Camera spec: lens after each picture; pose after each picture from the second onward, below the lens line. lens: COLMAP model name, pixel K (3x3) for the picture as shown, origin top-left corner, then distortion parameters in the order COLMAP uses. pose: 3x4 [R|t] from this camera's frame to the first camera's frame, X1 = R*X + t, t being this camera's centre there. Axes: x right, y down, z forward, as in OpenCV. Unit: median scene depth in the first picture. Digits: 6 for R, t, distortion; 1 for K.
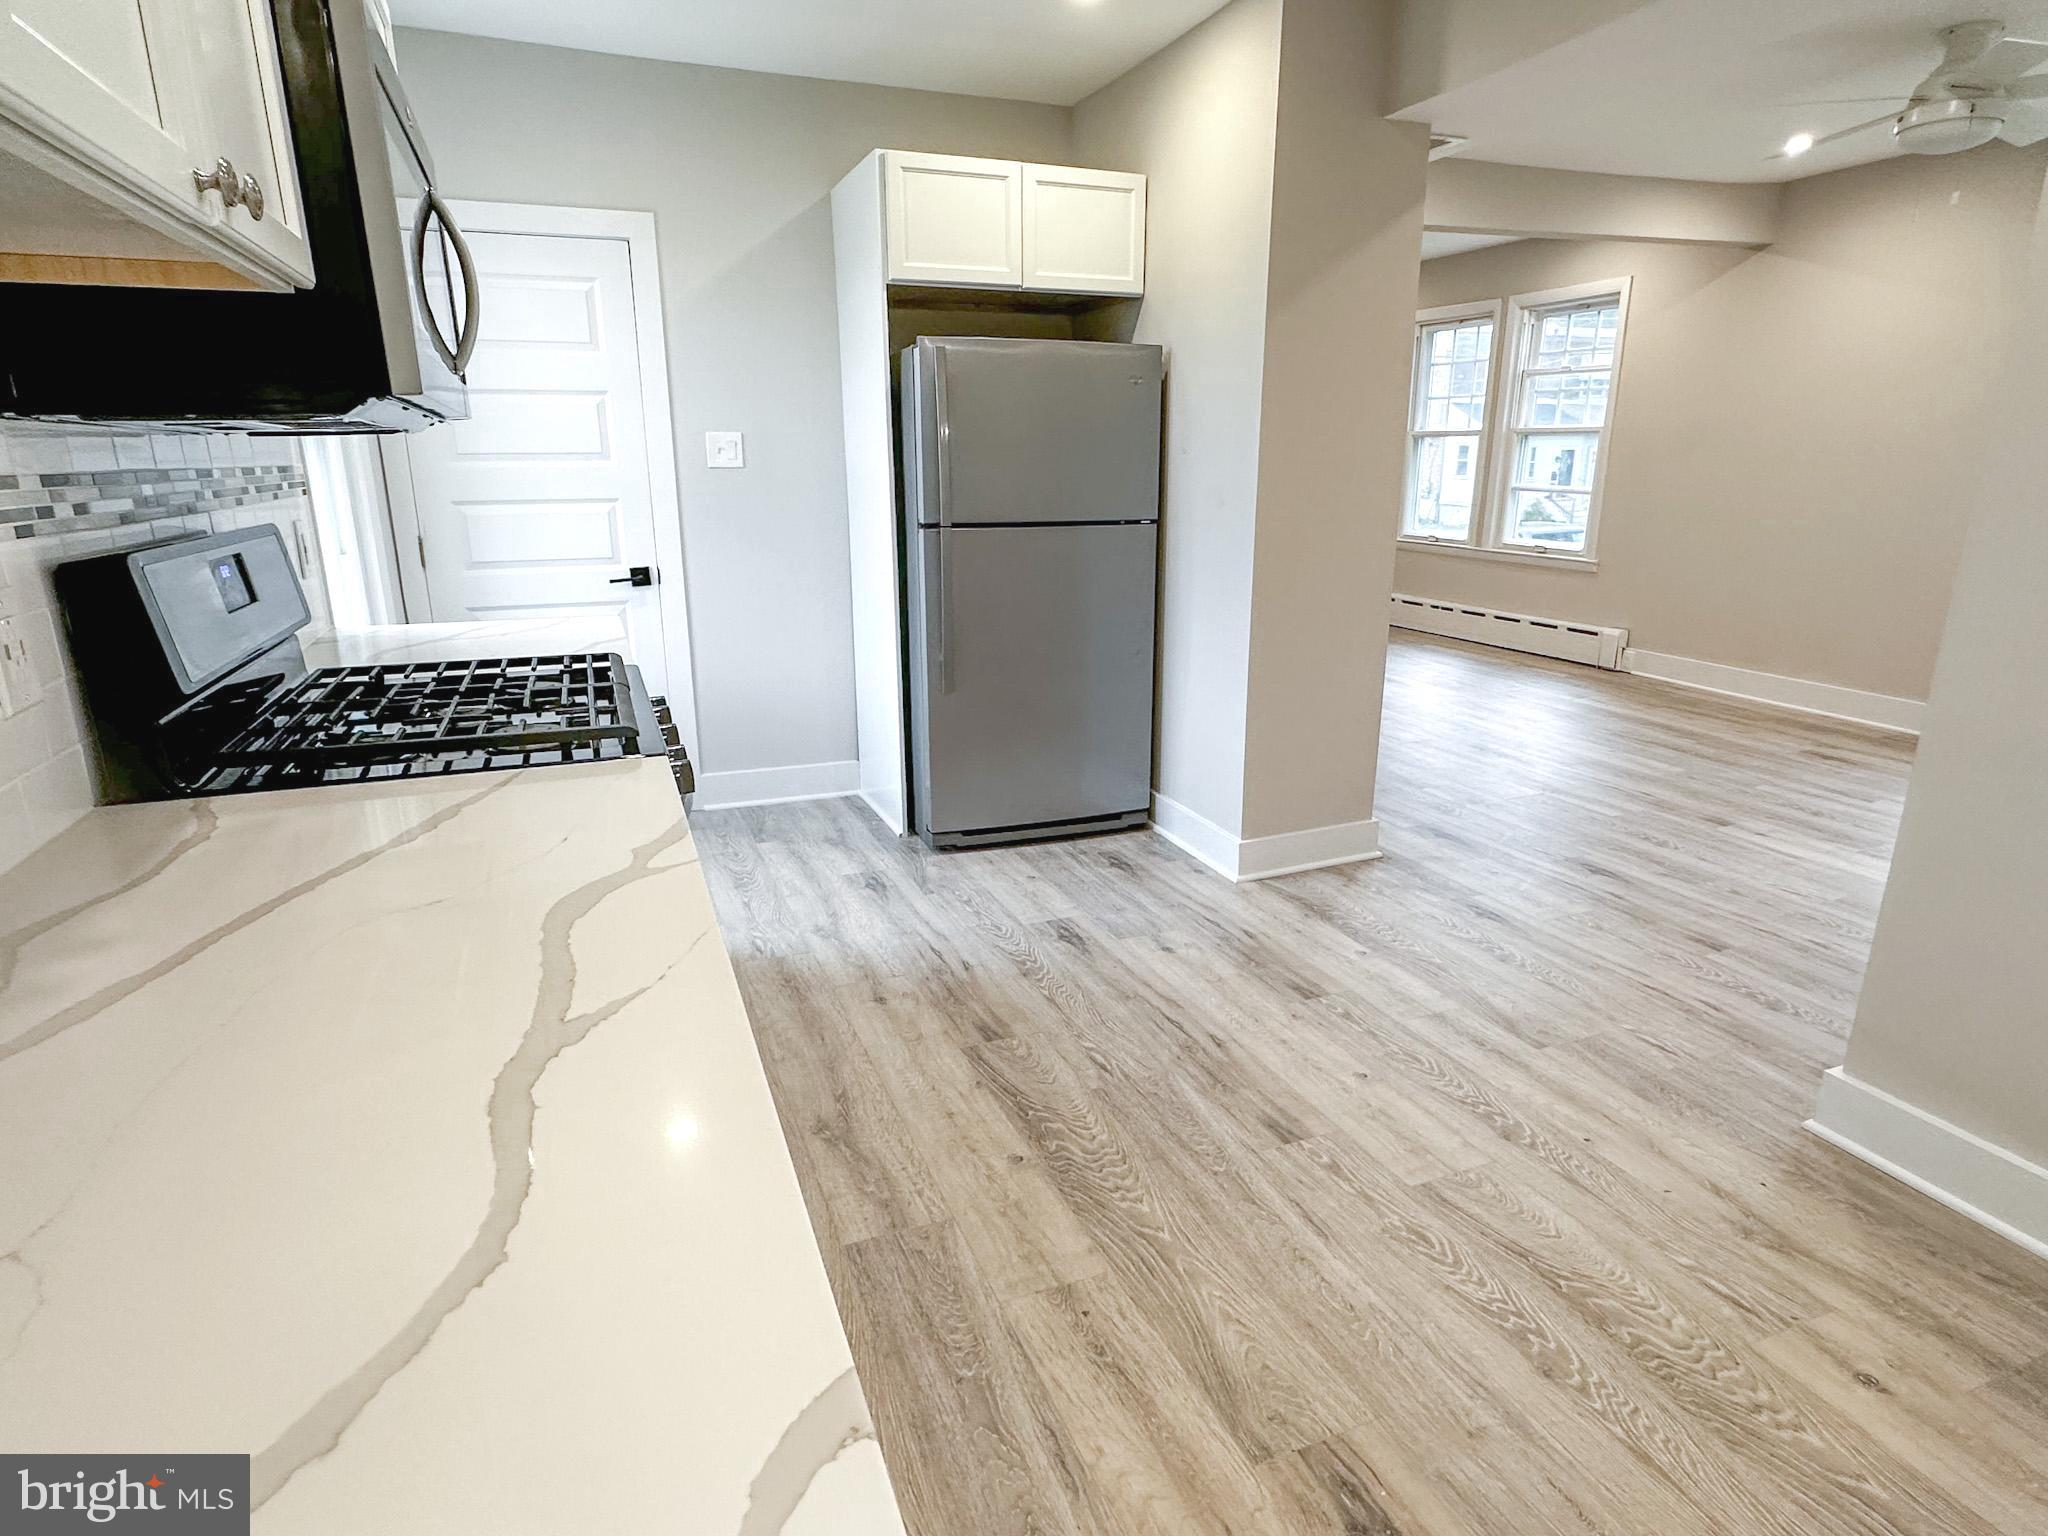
lens RADIAL K [[1120.4, 0, 1024.0], [0, 1120.4, 768.0], [0, 0, 1]] dist [-0.004271, 0.000116]
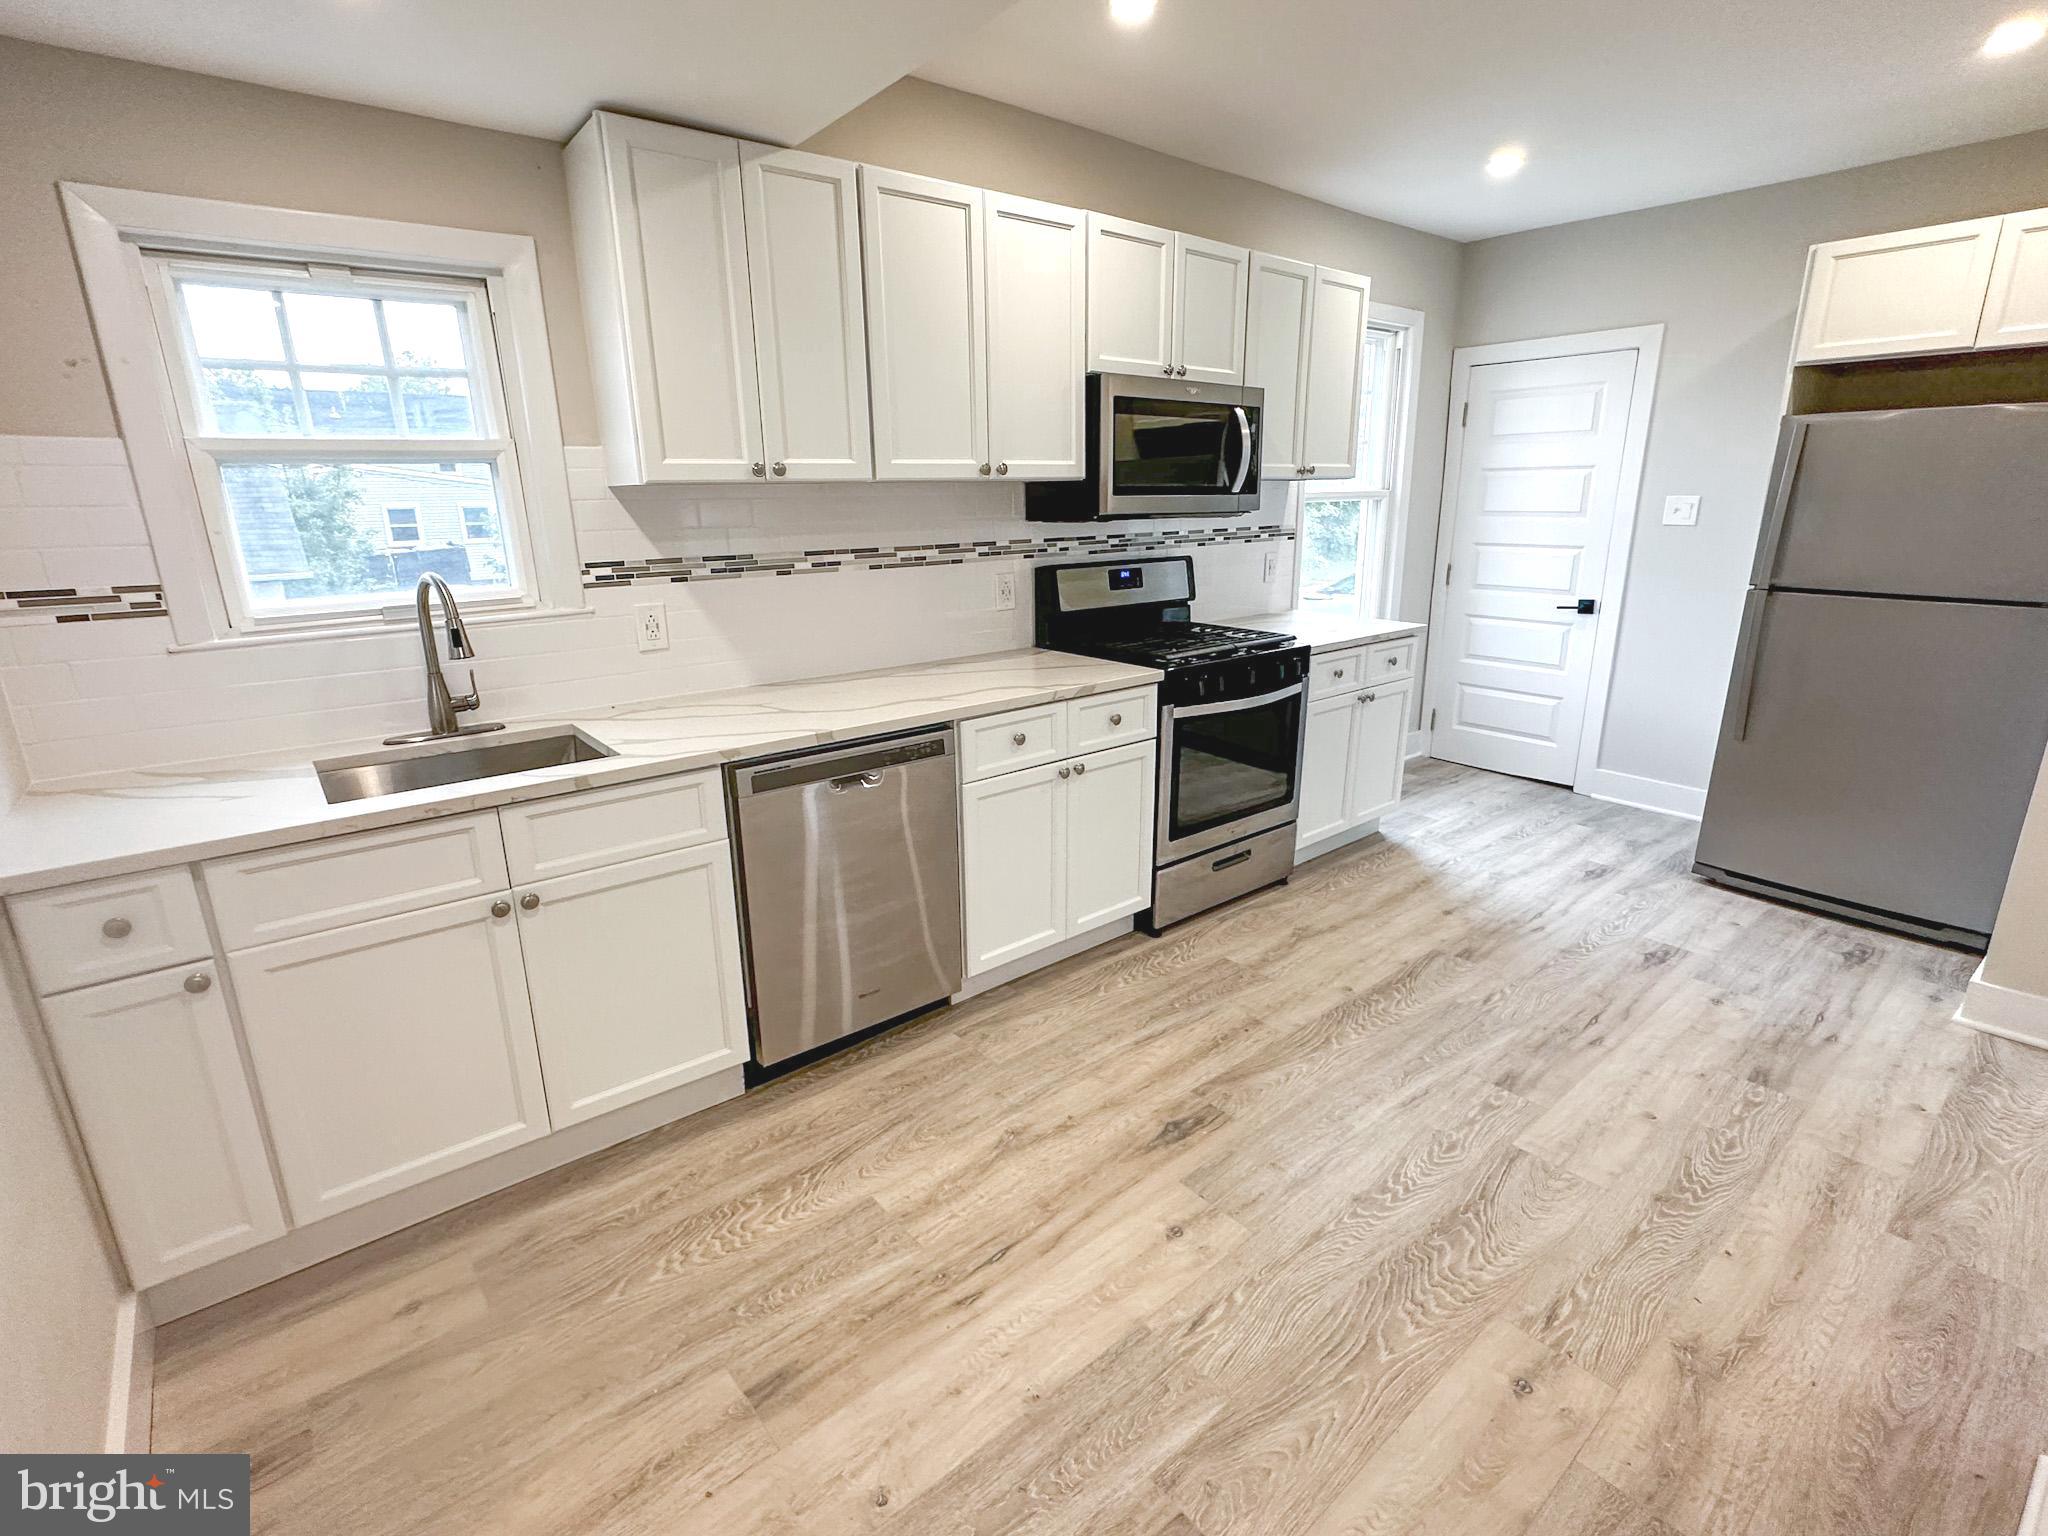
lens RADIAL K [[977.0, 0, 1027.5], [0, 977.0, 760.6], [0, 0, 1]] dist [-0.000844, -0.000085]
pose [[0.310263, 0.252680, -0.916455, 0.616729], [-0.243417, 0.953007, 0.180349, -0.053902], [0.918959, 0.167125, 0.357189, 0.032444]]
